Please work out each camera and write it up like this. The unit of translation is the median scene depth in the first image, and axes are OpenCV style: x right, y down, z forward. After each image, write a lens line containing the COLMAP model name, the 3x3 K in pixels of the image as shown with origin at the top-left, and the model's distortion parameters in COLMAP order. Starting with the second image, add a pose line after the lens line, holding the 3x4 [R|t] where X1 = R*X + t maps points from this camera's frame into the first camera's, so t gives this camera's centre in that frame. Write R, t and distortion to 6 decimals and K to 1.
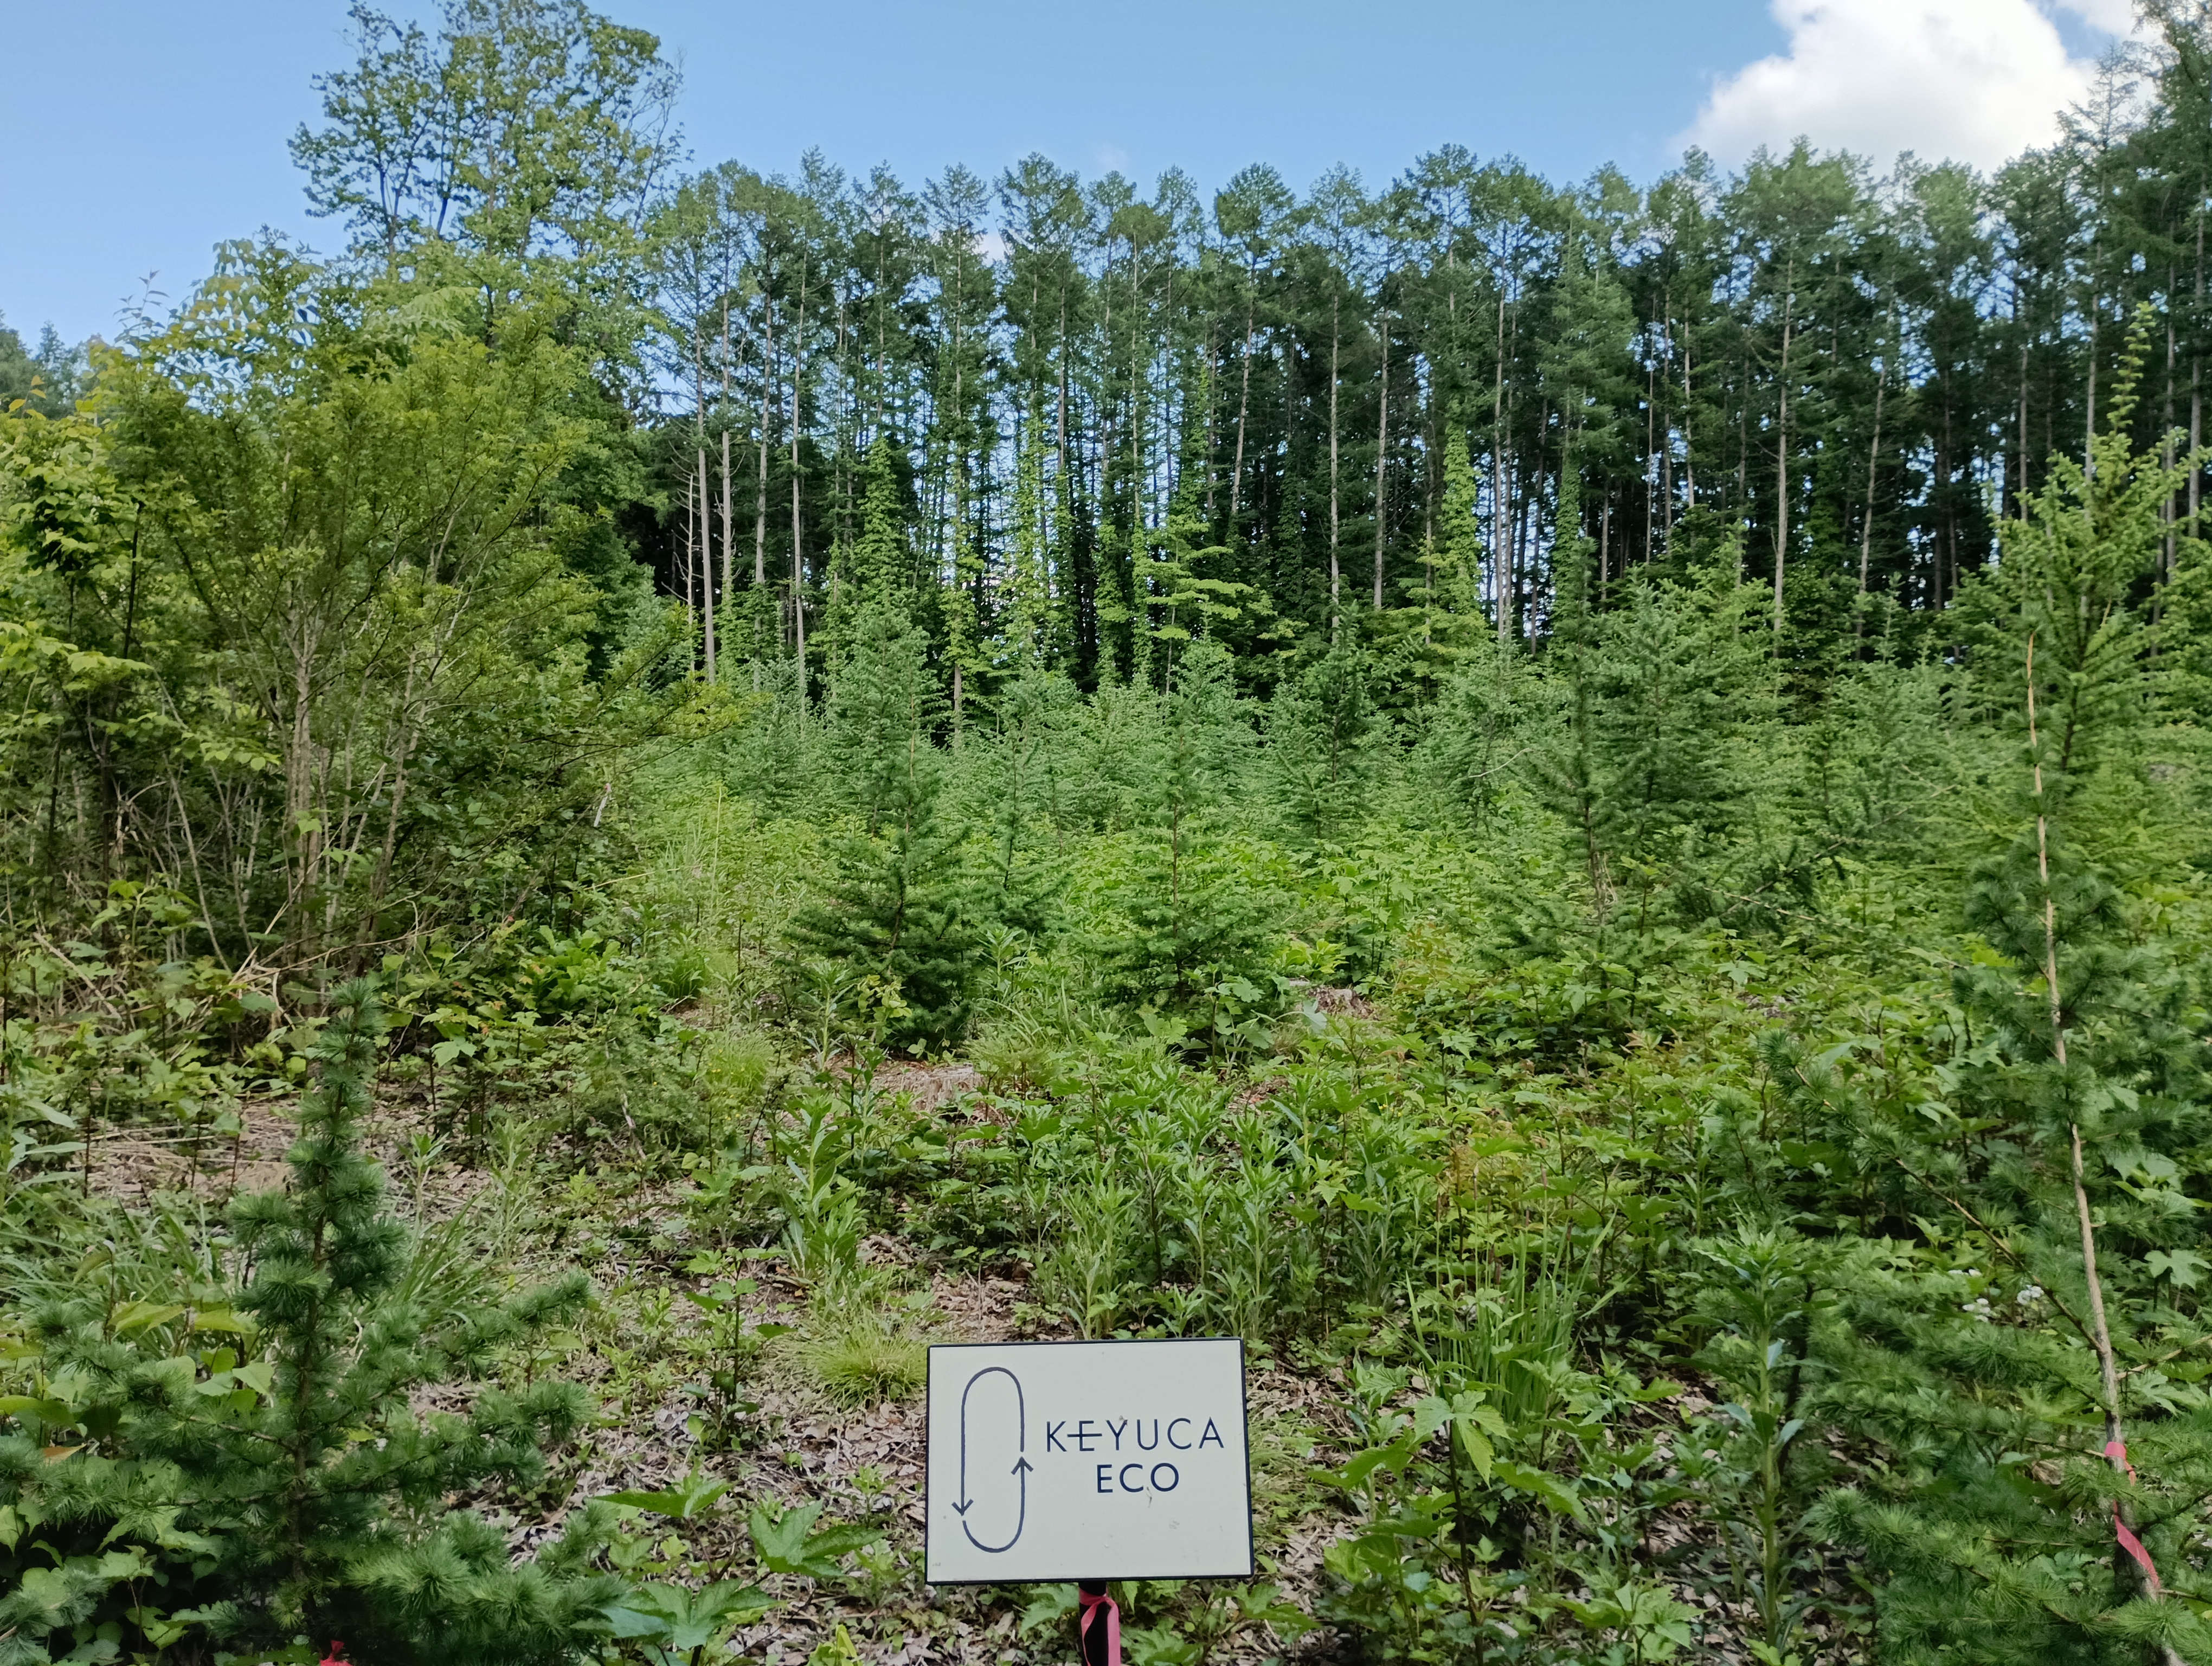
lens RADIAL K [[1811.9, 0, 1087.9], [0, 1811.9, 799.3], [0, 0, 1]] dist [0.056808, -0.062897]
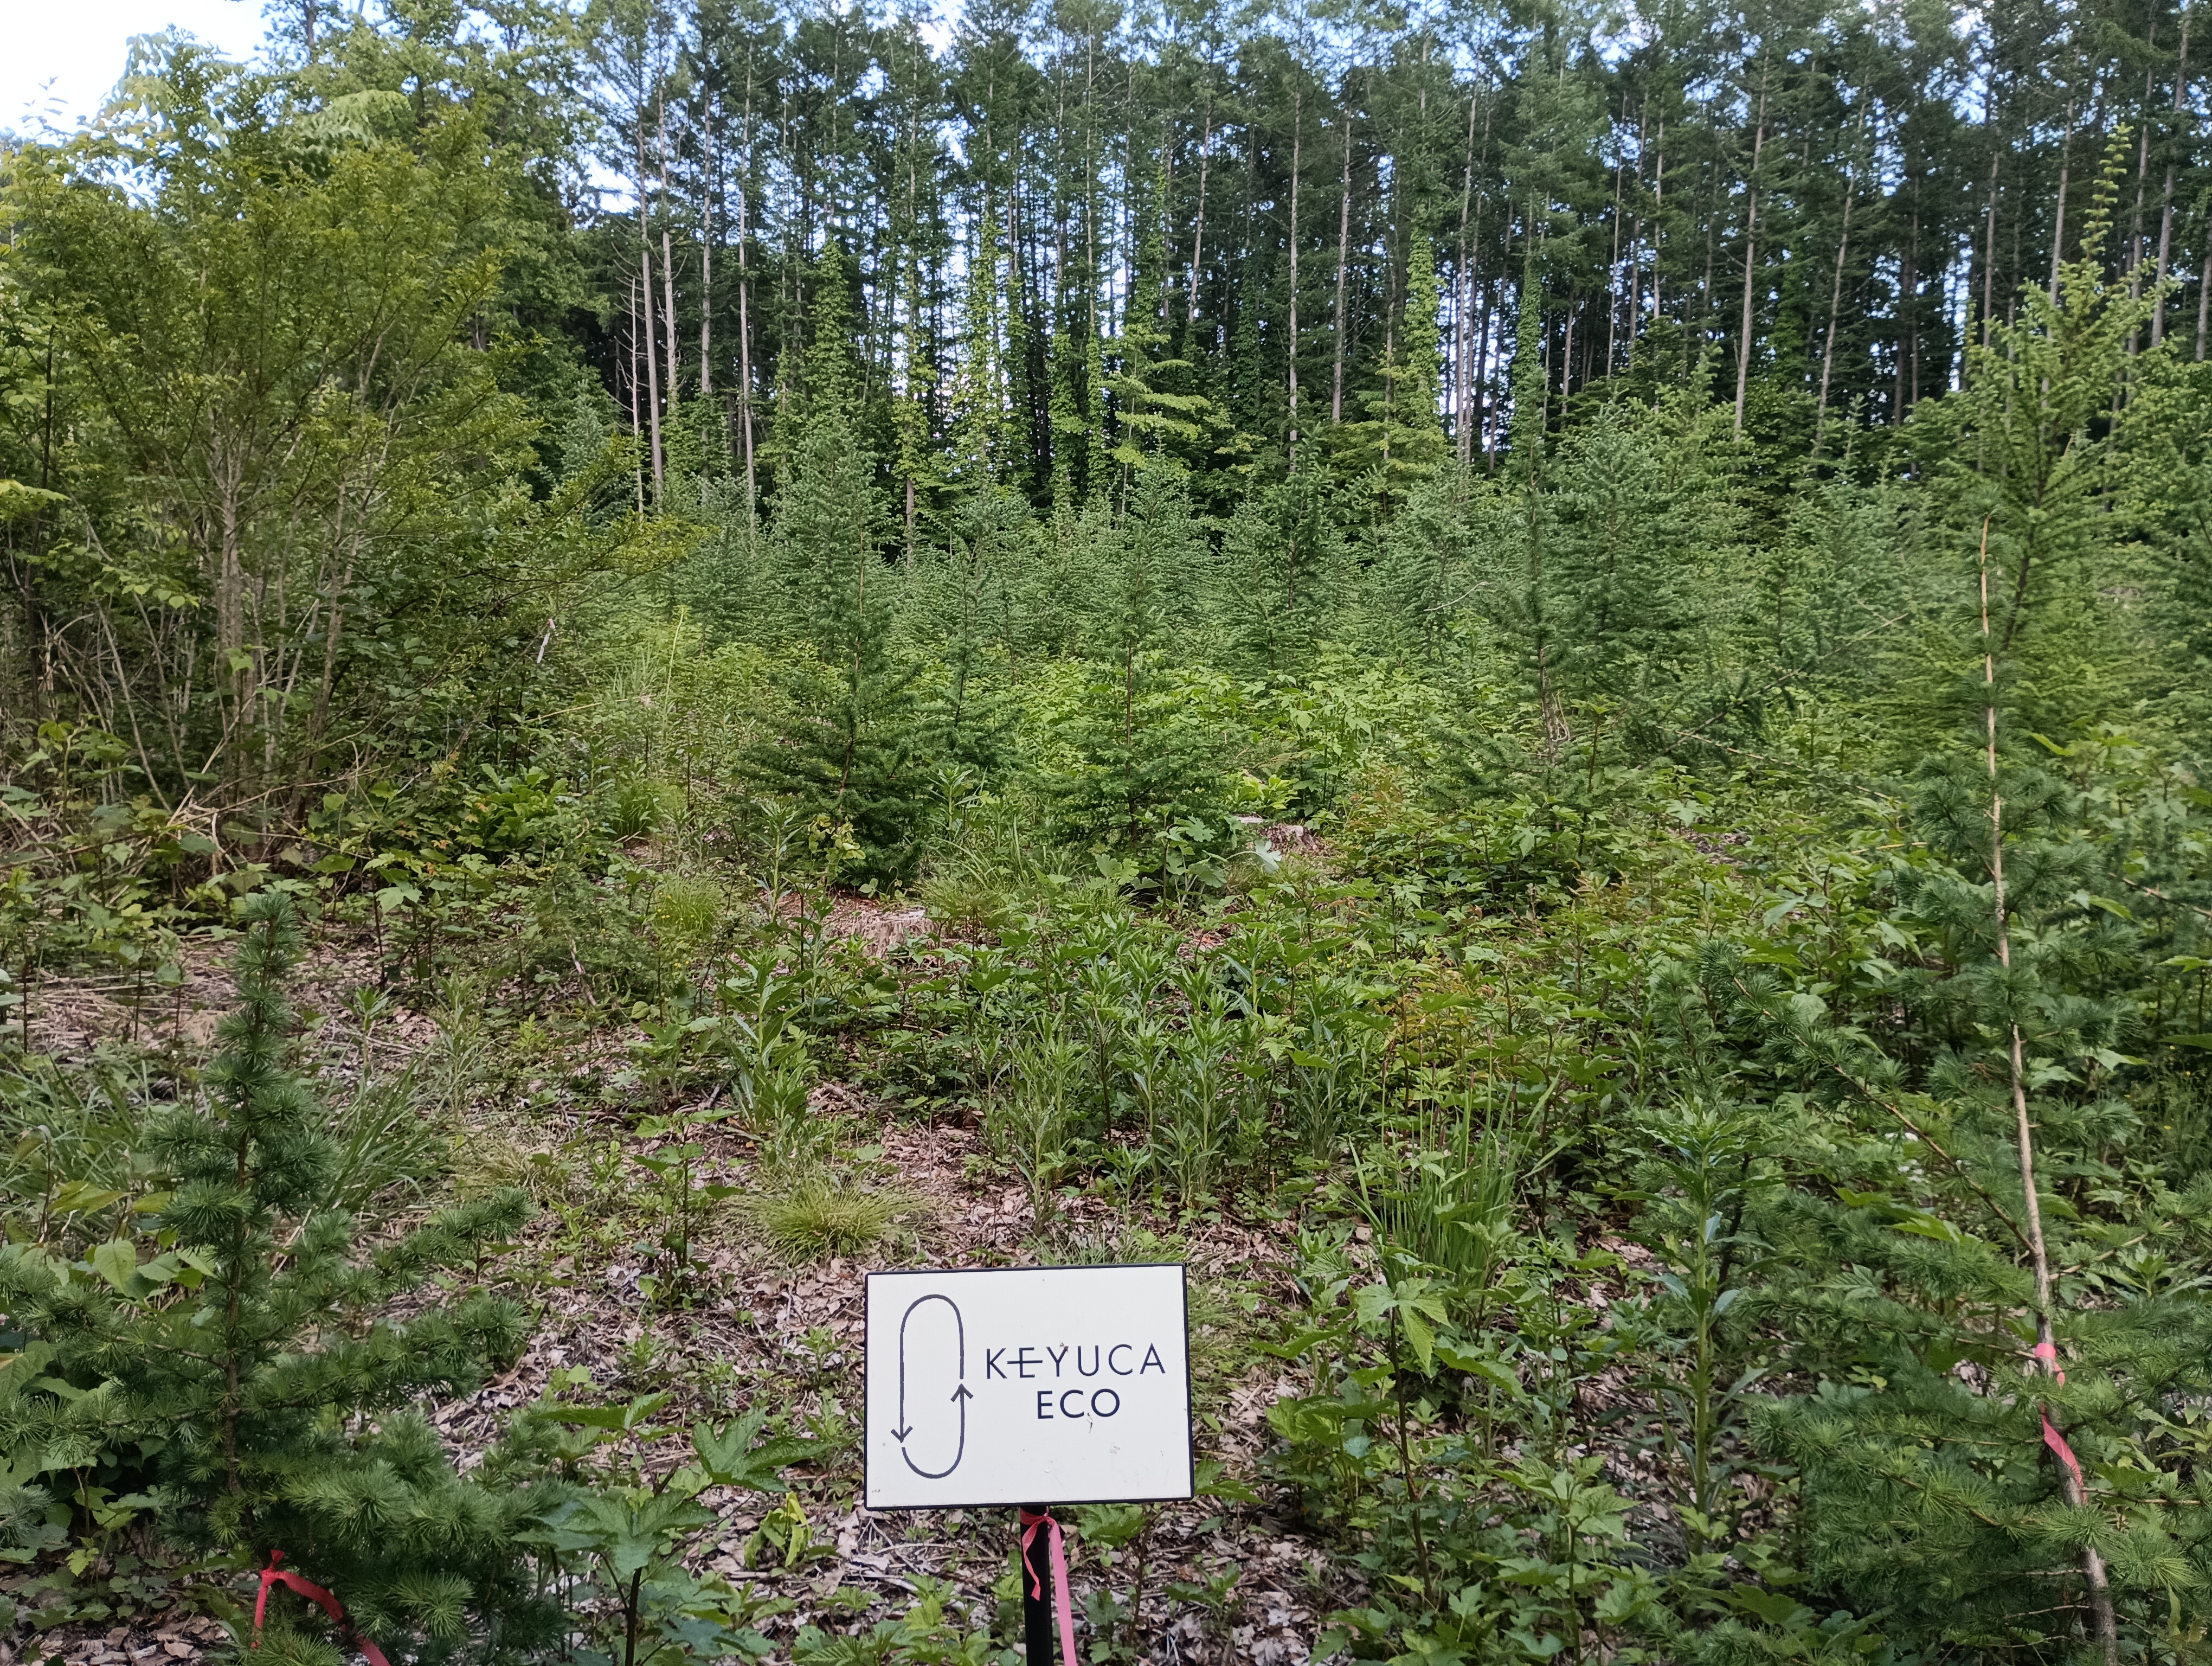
lens RADIAL K [[1811.9, 0, 1083.7], [0, 1811.9, 788.1], [0, 0, 1]] dist [0.056808, -0.062897]
pose [[0.999748, -0.000305, 0.022446, 0.001562], [-0.001846, 0.995404, 0.095751, -0.011372], [-0.022372, -0.095769, 0.995152, 0.007885]]
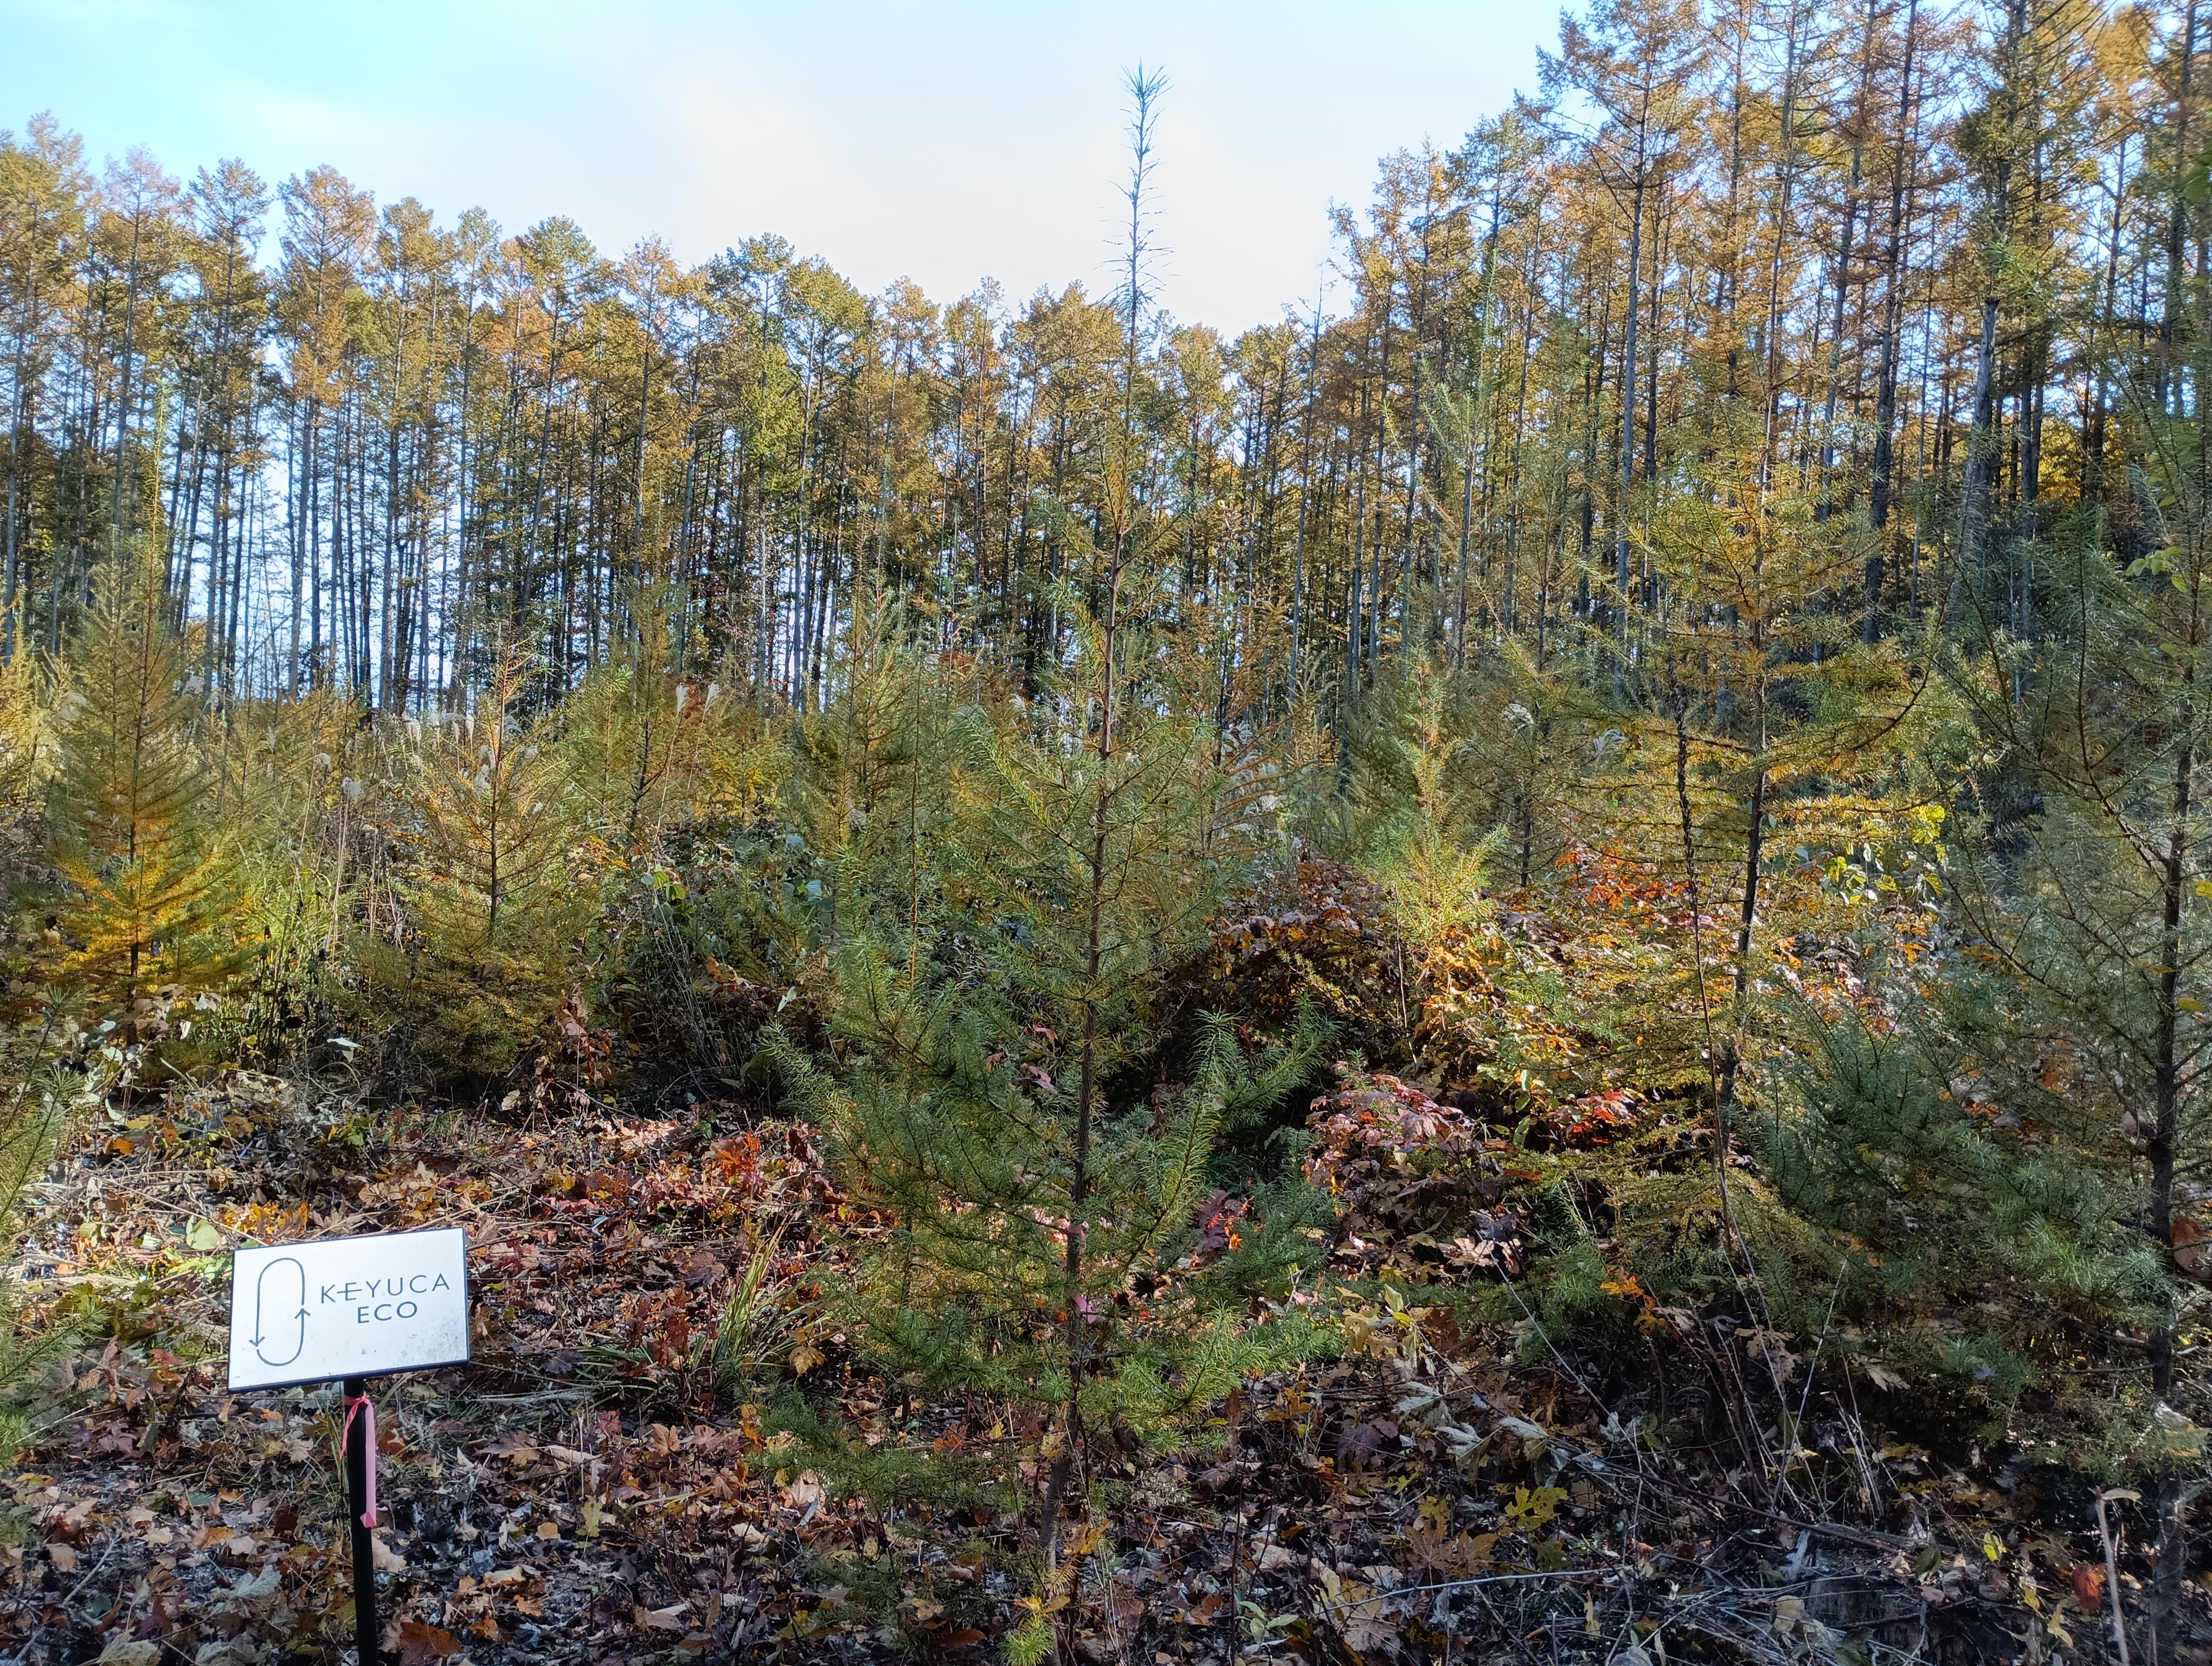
lens RADIAL K [[1811.9, 0, 1090.2], [0, 1811.9, 807.1], [0, 0, 1]] dist [0.056808, -0.062897]
pose [[0.926068, 0.050380, 0.373978, -0.004139], [-0.038182, 0.998472, -0.039959, -0.000862], [-0.375419, 0.022726, 0.926576, -0.121157]]
